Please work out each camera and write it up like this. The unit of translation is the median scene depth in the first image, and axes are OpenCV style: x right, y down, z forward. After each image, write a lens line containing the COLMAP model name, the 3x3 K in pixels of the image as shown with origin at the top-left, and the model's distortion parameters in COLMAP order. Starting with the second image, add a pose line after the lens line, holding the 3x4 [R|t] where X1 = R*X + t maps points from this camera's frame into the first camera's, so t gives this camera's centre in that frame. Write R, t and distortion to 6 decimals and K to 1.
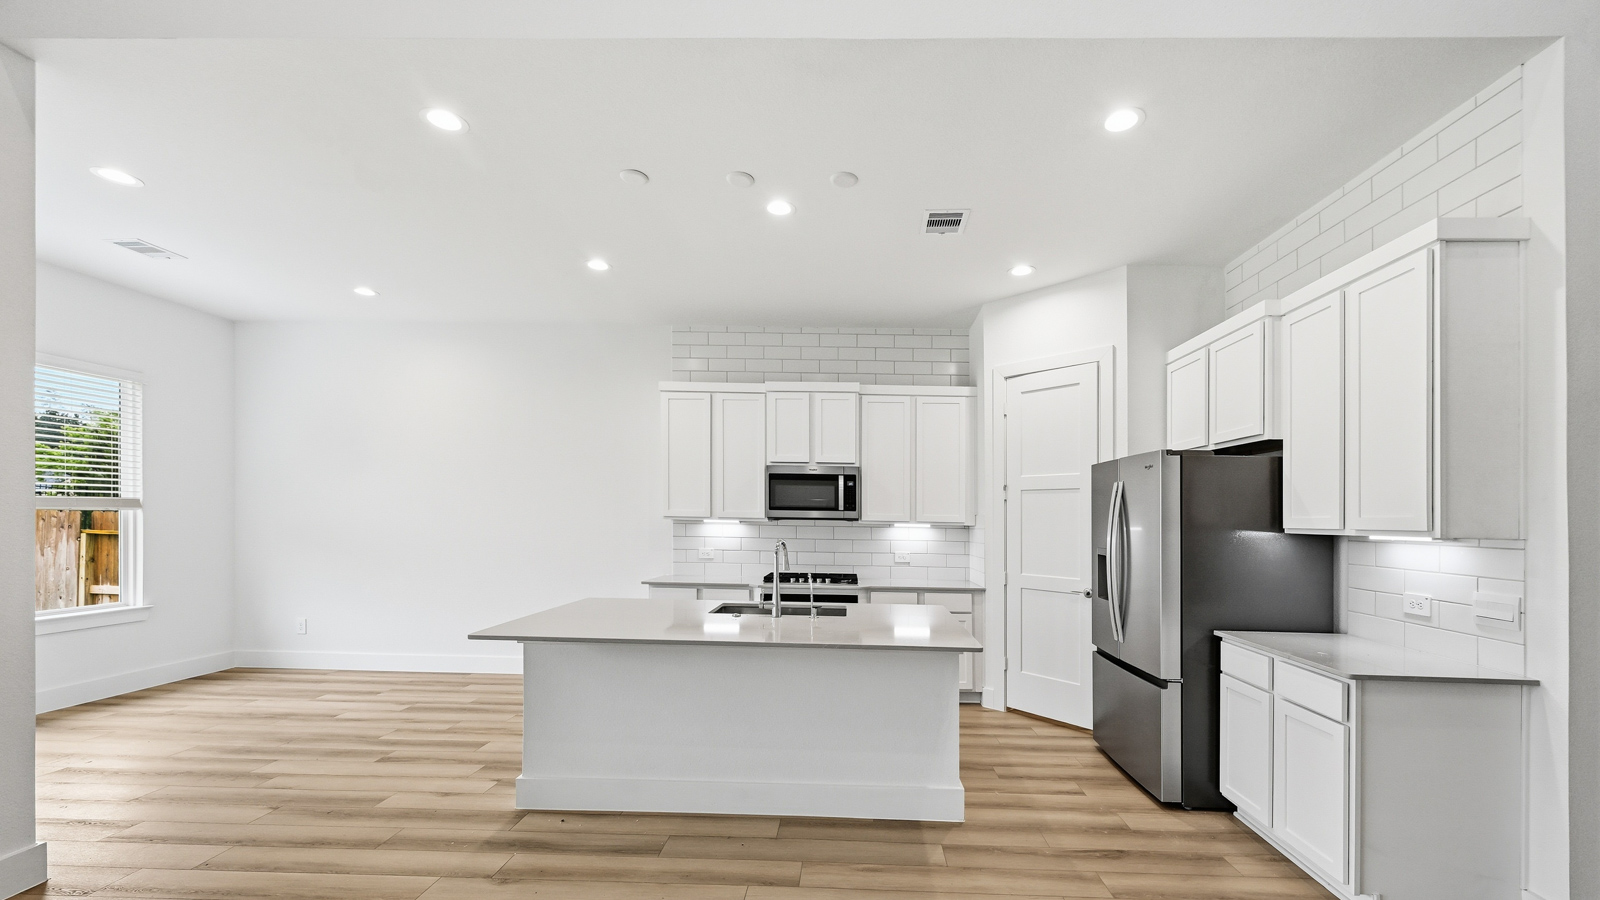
lens RADIAL K [[648.4, 0, 834.9], [0, 648.4, 515.4], [0, 0, 1]] dist [-0.008913, 0.000574]
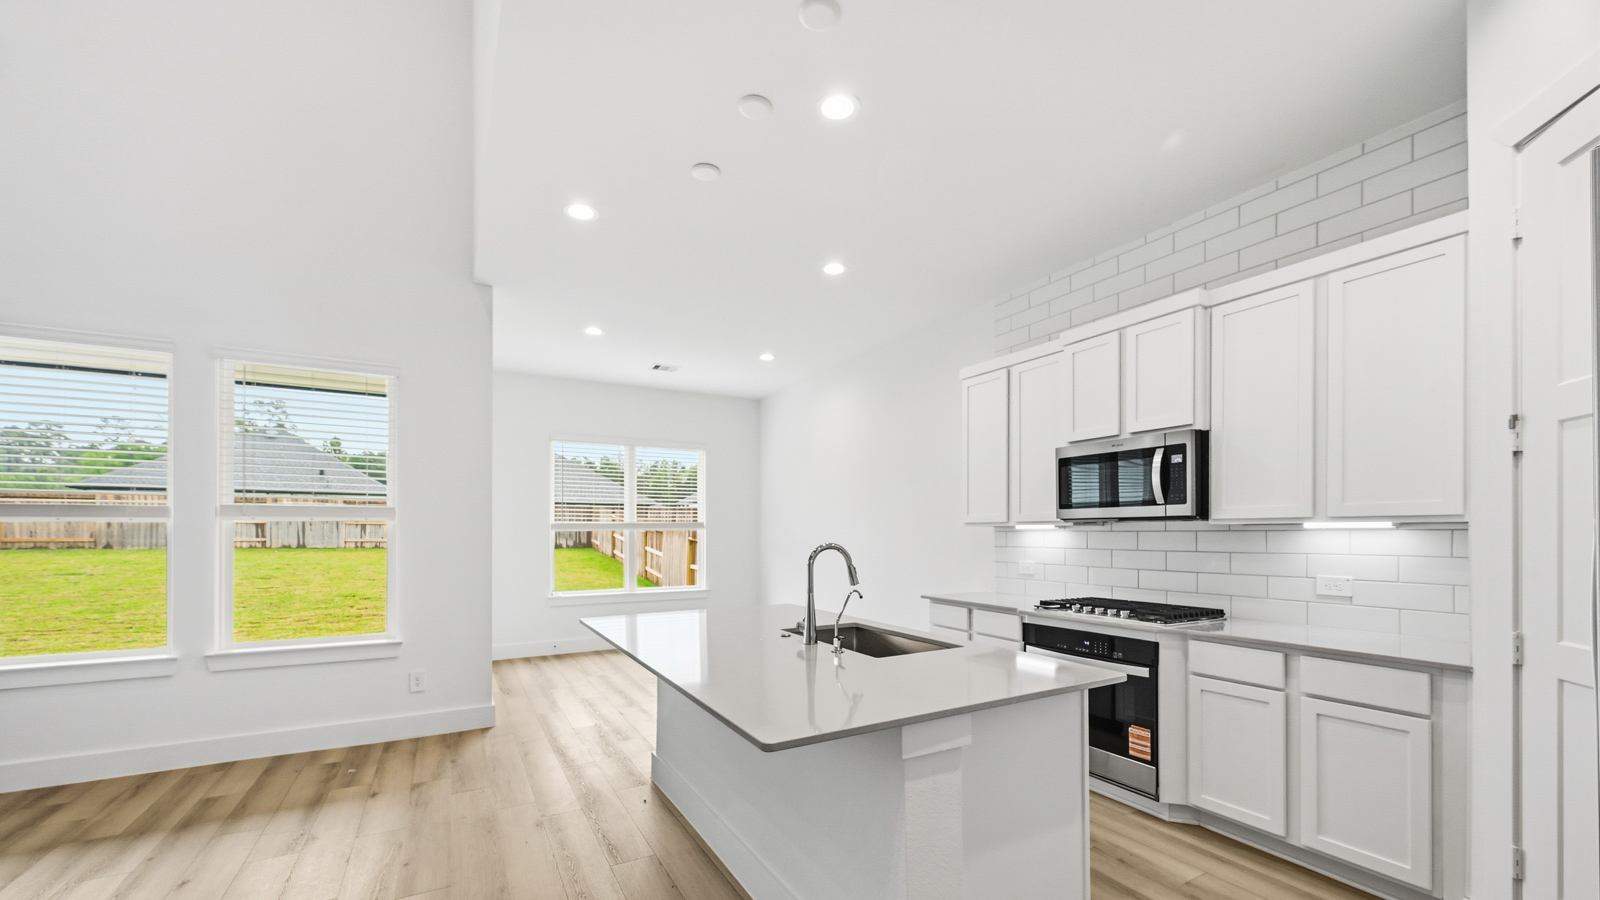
lens RADIAL K [[622.8, 0, 789.7], [0, 622.8, 527.2], [0, 0, 1]] dist [-0.000396, -0.000611]
pose [[0.518311, -0.024643, -0.854837, 0.398430], [0.014863, 0.999693, -0.019807, 0.025214], [0.855063, -0.002440, 0.518519, 0.456879]]
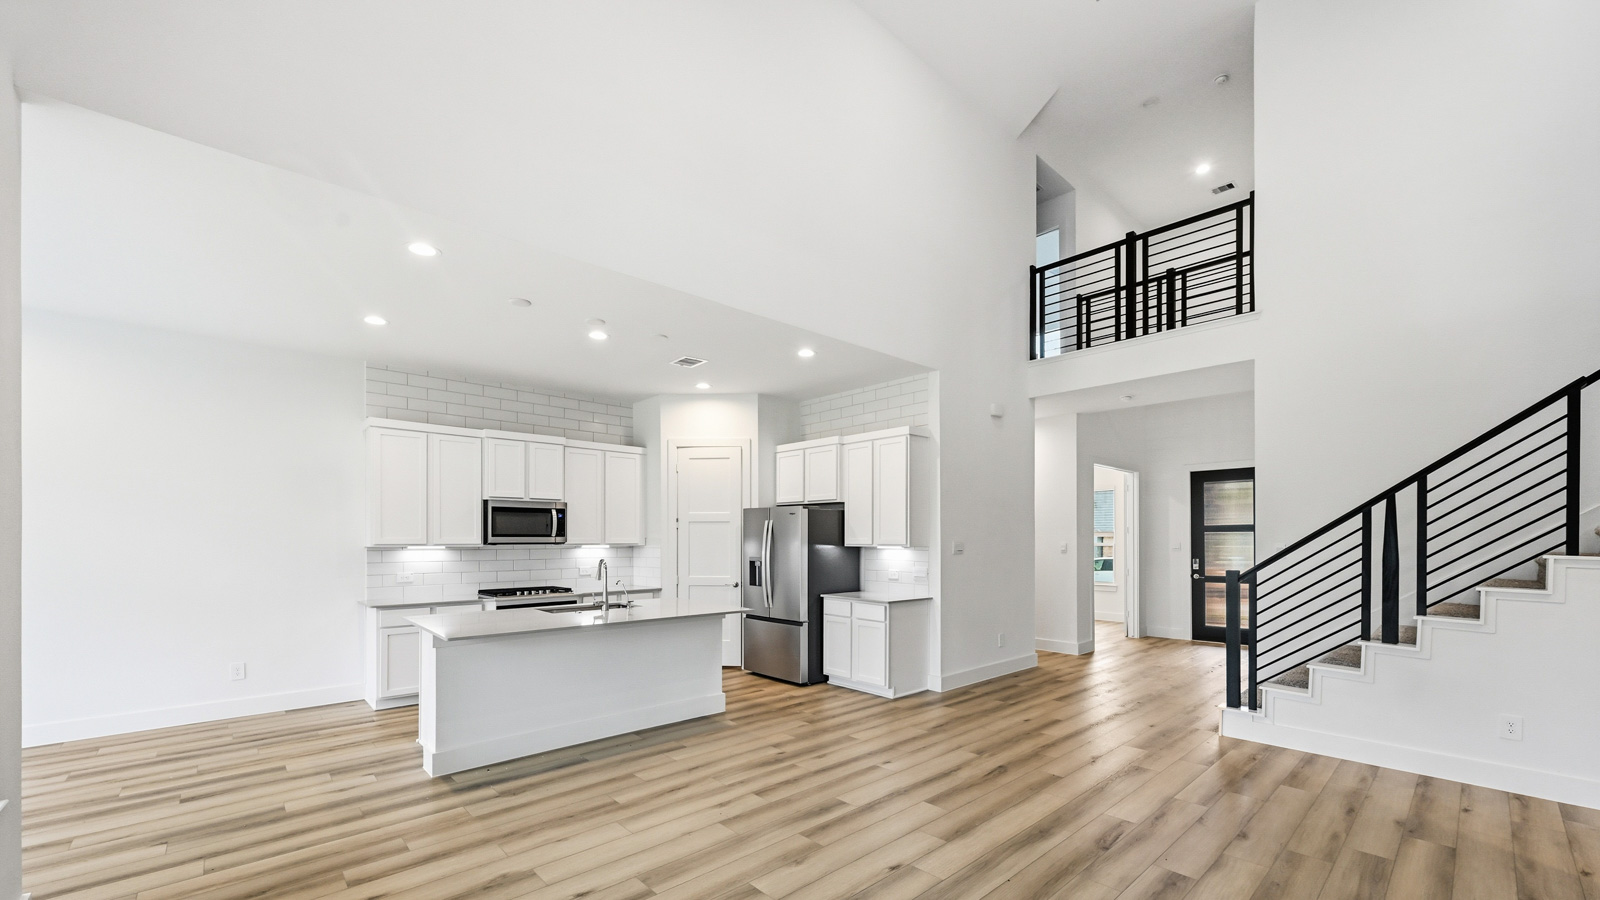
lens RADIAL K [[622.8, 0, 816.3], [0, 622.8, 532.7], [0, 0, 1]] dist [-0.000396, -0.000611]
pose [[0.714597, -0.008497, 0.699485, -0.565998], [0.008522, 0.999958, 0.003441, -0.017502], [-0.699485, 0.003502, 0.714639, -0.283302]]
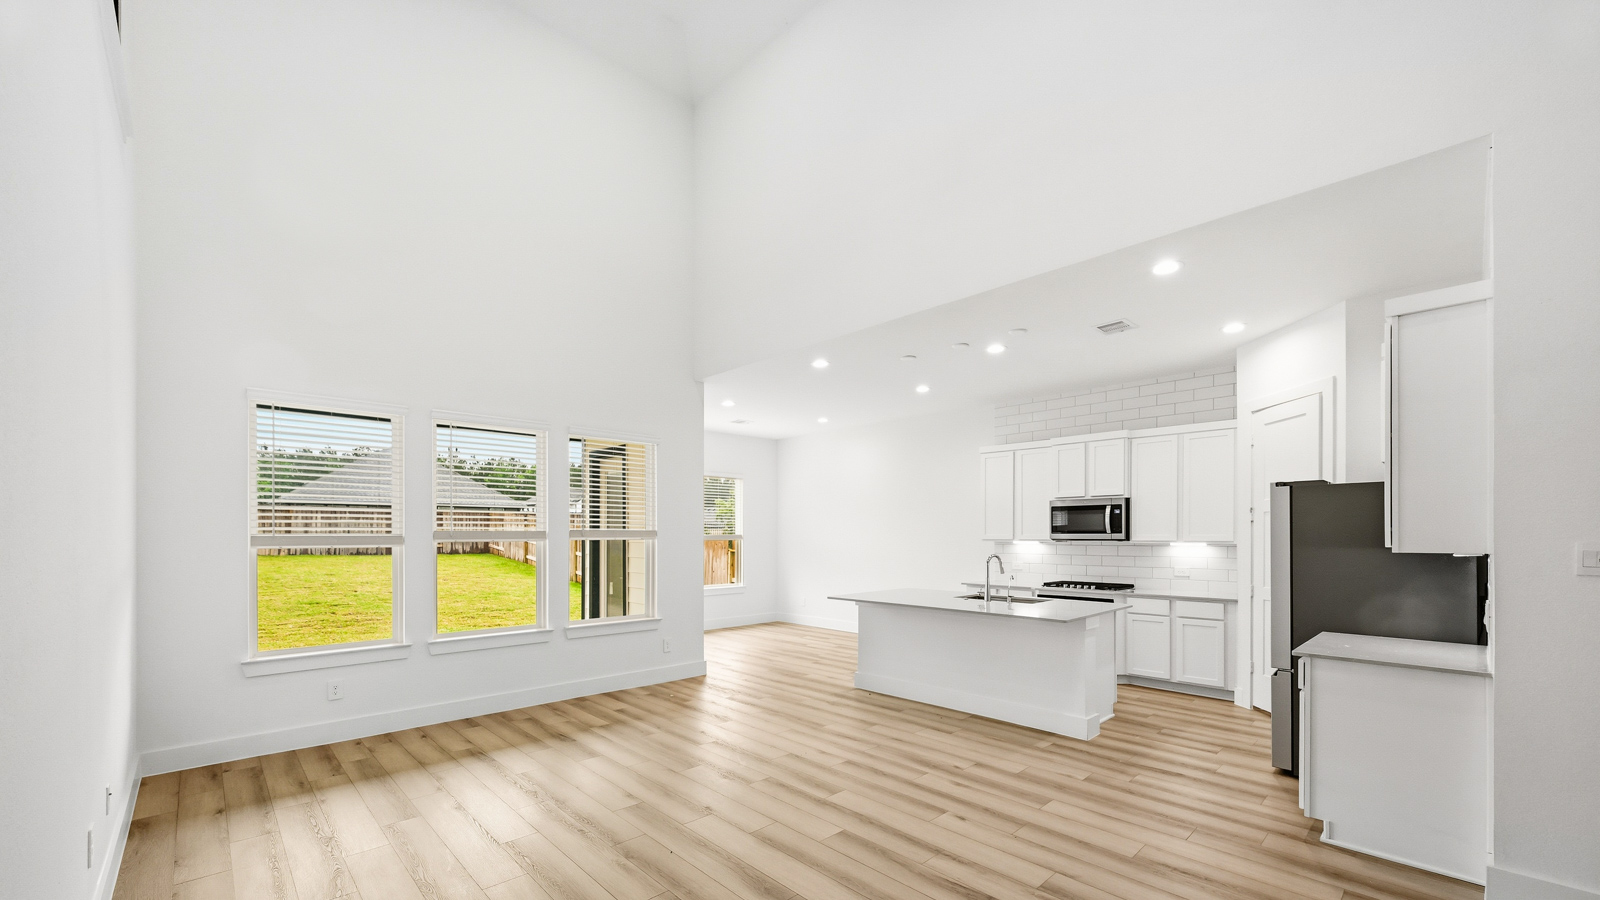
lens RADIAL K [[622.8, 0, 789.7], [0, 622.8, 532.4], [0, 0, 1]] dist [-0.000396, -0.000611]
pose [[0.707763, -0.019744, -0.706174, 0.507518], [0.015769, 0.999802, -0.012149, -0.004819], [0.706273, -0.002537, 0.707935, -0.356752]]
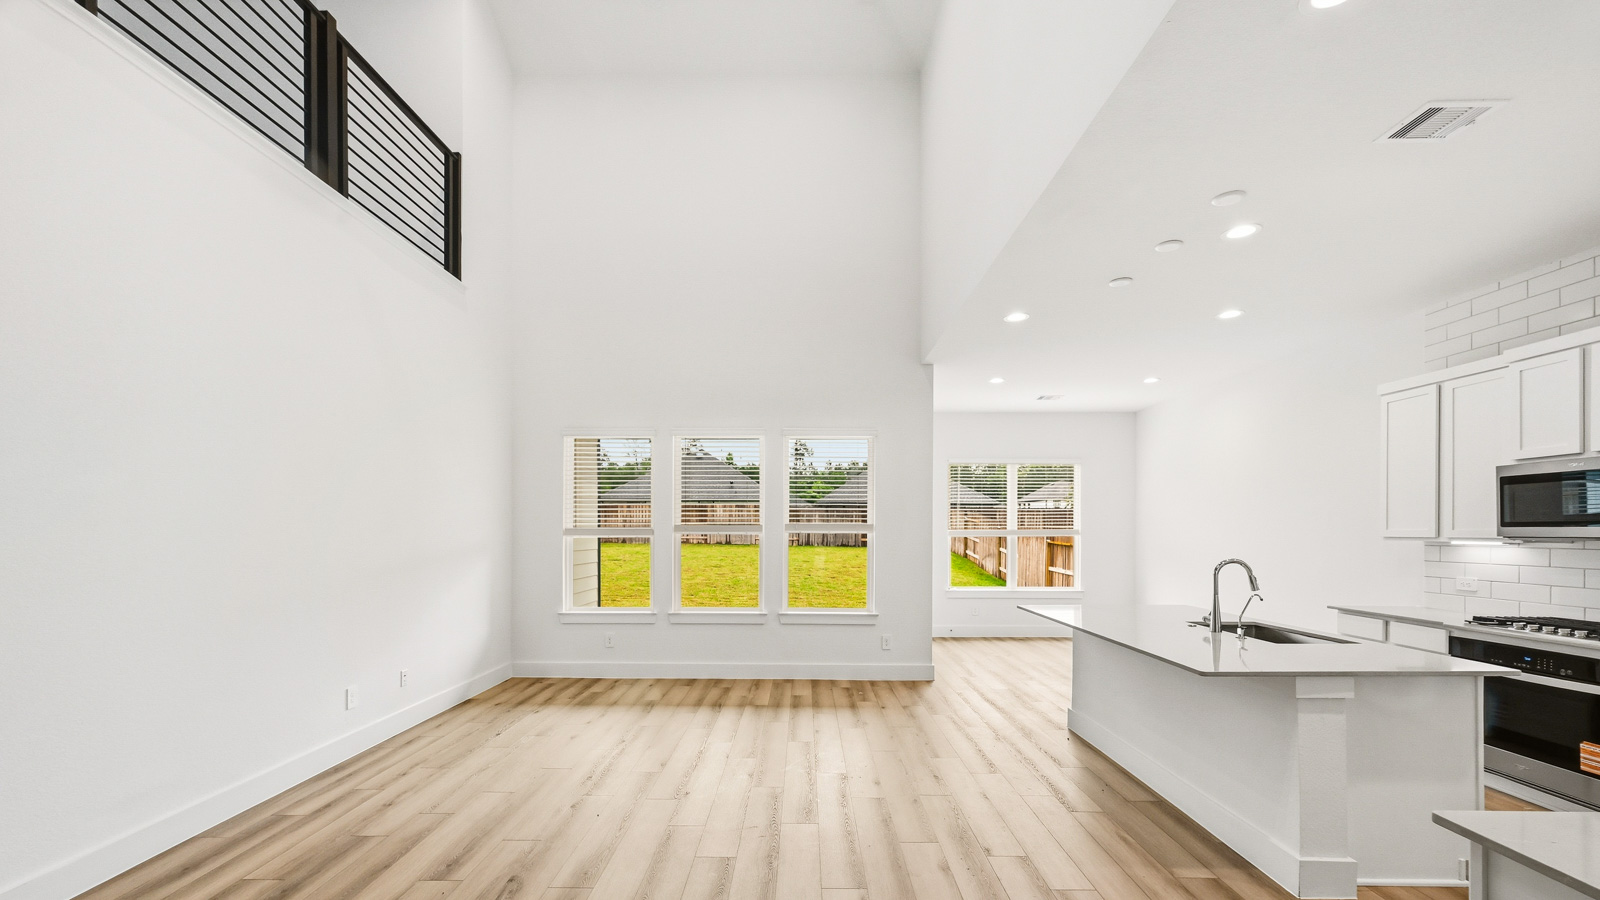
lens RADIAL K [[622.8, 0, 800.7], [0, 622.8, 527.9], [0, 0, 1]] dist [-0.000396, -0.000611]
pose [[0.032627, -0.021308, -0.999240, 0.681445], [0.003400, 0.999769, -0.021208, 0.005529], [0.999462, -0.002705, 0.032692, 0.225313]]
